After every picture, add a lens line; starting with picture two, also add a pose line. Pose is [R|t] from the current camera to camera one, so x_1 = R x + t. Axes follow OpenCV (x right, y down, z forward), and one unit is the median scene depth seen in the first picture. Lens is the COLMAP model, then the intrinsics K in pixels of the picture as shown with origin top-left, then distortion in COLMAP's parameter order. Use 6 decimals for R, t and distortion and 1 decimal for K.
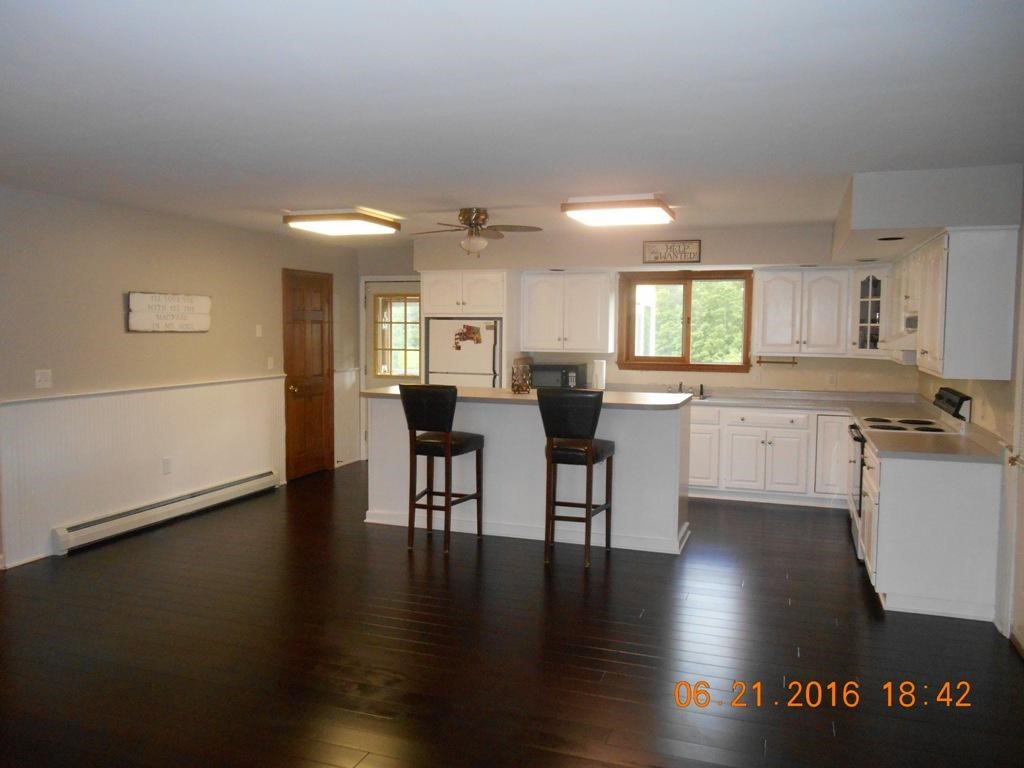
lens RADIAL K [[788.9, 0, 512.0], [0, 788.9, 384.0], [0, 0, 1]] dist [0.004604, -0.000351]
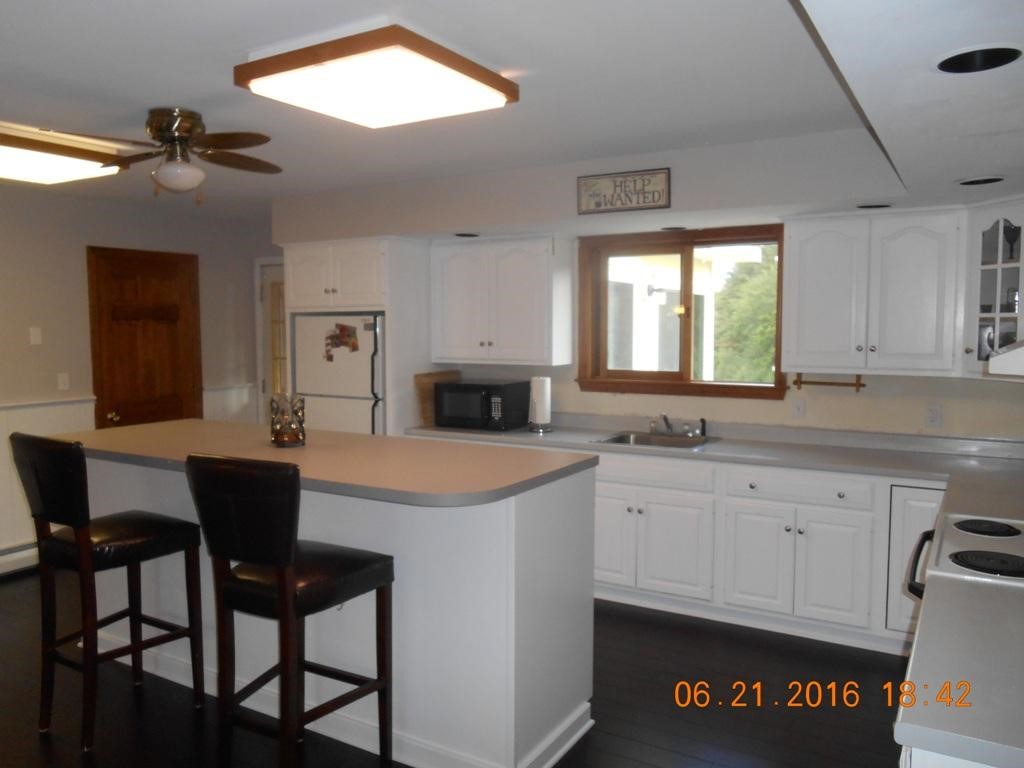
lens RADIAL K [[791.5, 0, 512.0], [0, 791.5, 384.0], [0, 0, 1]] dist [-0.004869, -0.000766]
pose [[0.980159, 0.004399, -0.198166, 0.218660], [-0.004279, 0.999990, 0.001034, -0.025854], [0.198169, -0.000165, 0.980168, 0.385617]]
